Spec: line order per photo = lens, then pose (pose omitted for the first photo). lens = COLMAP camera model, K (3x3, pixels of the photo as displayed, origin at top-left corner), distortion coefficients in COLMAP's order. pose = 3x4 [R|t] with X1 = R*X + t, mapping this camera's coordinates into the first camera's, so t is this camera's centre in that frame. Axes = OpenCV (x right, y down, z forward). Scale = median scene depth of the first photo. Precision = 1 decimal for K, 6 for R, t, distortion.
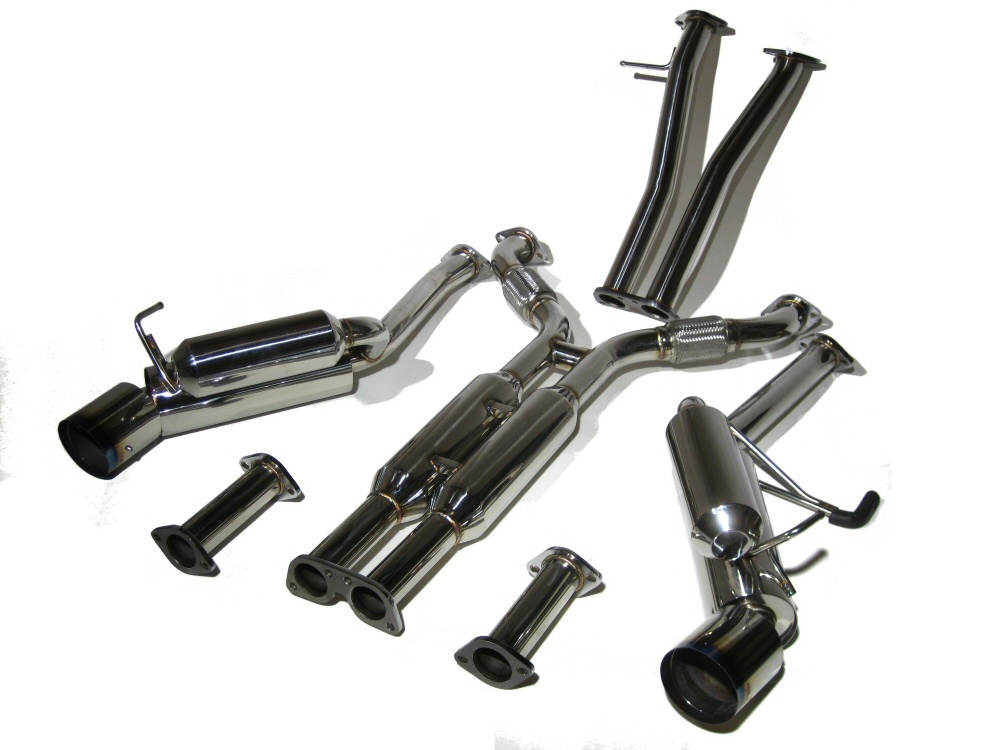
lens RADIAL K [[1352.4, 0, 500.0], [0, 1352.4, 375.0], [0, 0, 1]] dist [0.009754, 0.010536]
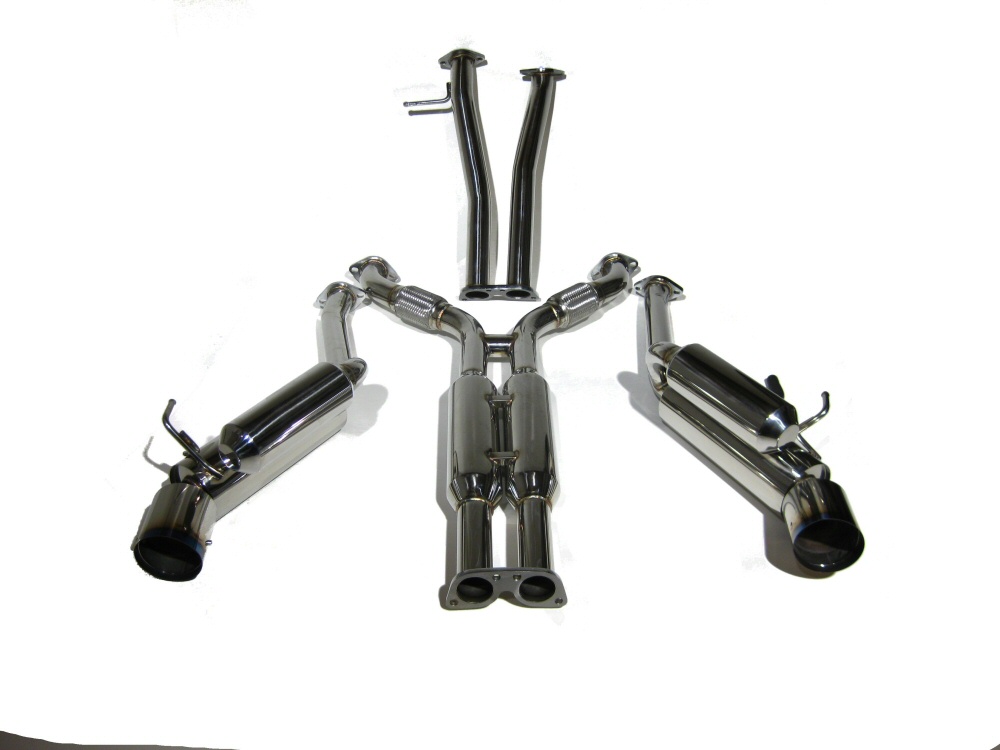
lens RADIAL K [[1029.0, 0, 500.0], [0, 1029.0, 375.0], [0, 0, 1]] dist [0.008082, 0.006074]
pose [[0.862027, -0.284220, 0.419676, -0.316187], [0.276408, 0.957638, 0.080797, -0.057772], [-0.424861, 0.046353, 0.904071, 0.174520]]
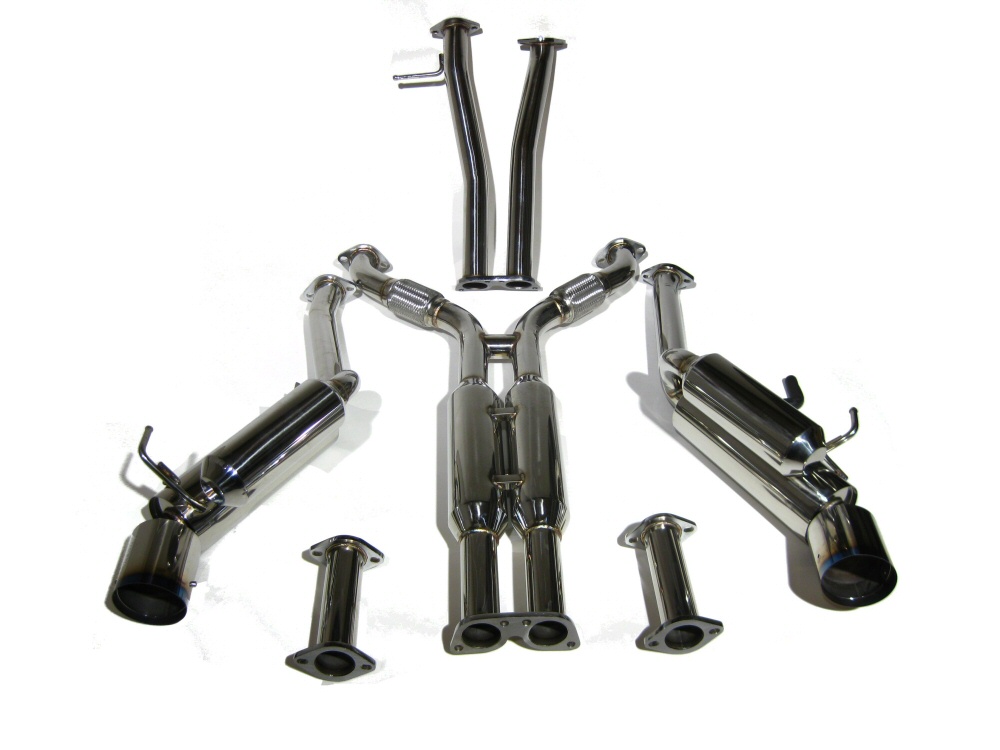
lens RADIAL K [[1027.3, 0, 506.3], [0, 1027.3, 378.7], [0, 0, 1]] dist [-0.015688, -0.014353]
pose [[0.852627, -0.320343, 0.412804, -0.284486], [0.284678, 0.947268, 0.147109, -0.104512], [-0.438161, -0.007913, 0.898862, 0.227058]]
